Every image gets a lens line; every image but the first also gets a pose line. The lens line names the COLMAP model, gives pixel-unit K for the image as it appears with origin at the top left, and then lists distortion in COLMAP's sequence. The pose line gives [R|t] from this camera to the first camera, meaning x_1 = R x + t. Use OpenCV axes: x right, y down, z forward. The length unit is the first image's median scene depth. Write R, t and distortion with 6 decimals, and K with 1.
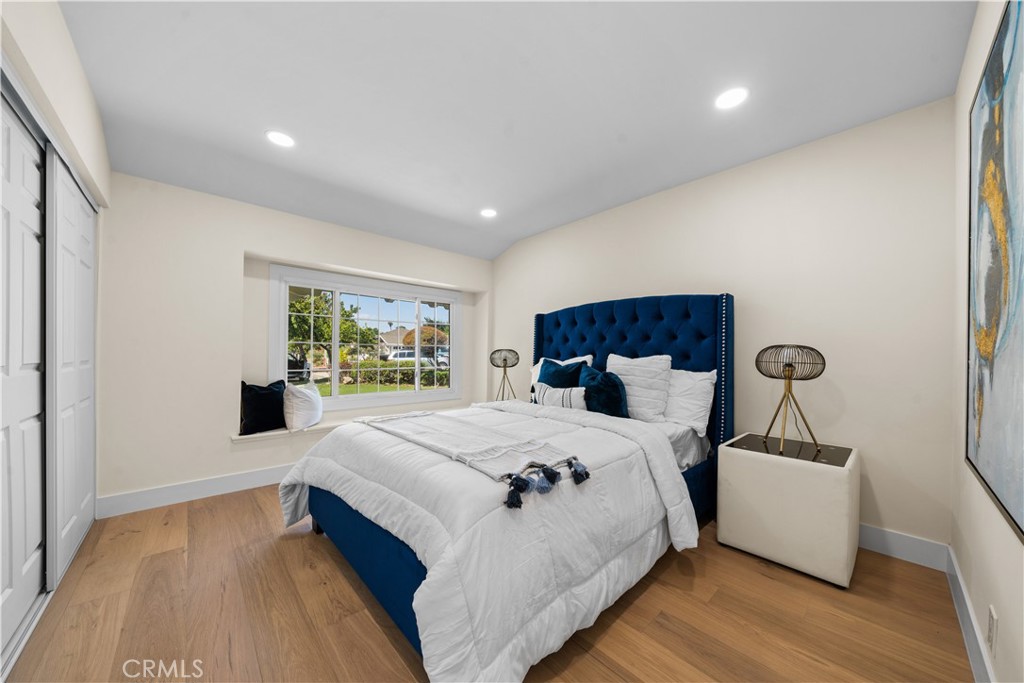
lens RADIAL K [[352.5, 0, 514.8], [0, 352.5, 352.5], [0, 0, 1]] dist [-0.007162, 0.000337]
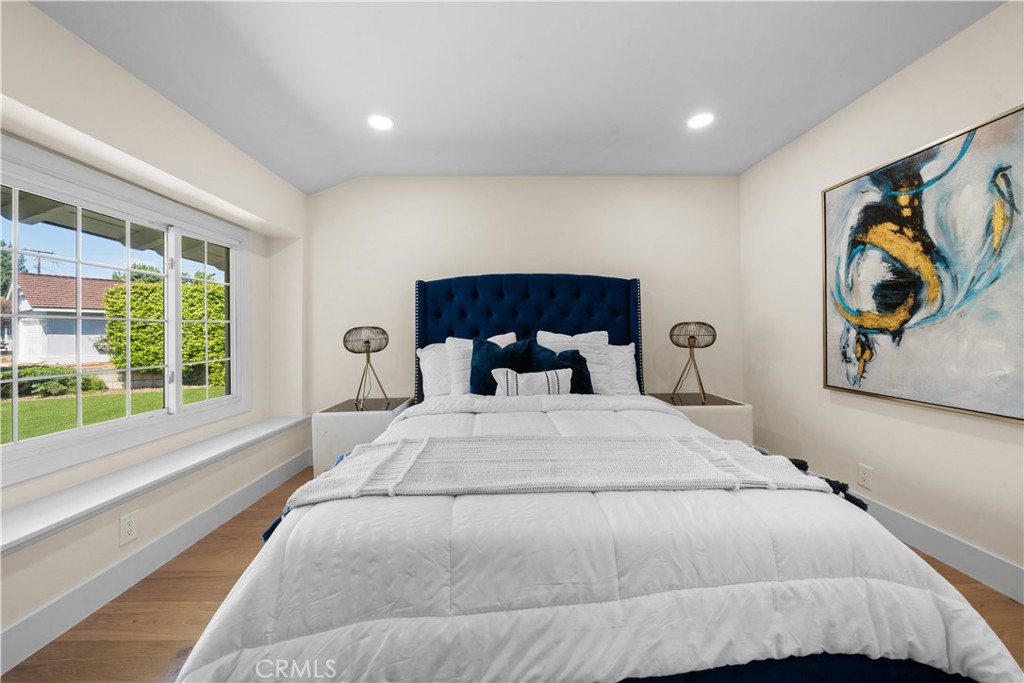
lens RADIAL K [[352.5, 0, 507.8], [0, 352.5, 332.3], [0, 0, 1]] dist [-0.007162, 0.000337]
pose [[0.667940, -0.013666, 0.744090, -0.564976], [0.011163, 0.999903, 0.008344, -0.000977], [-0.744132, 0.002733, 0.668027, 0.522402]]
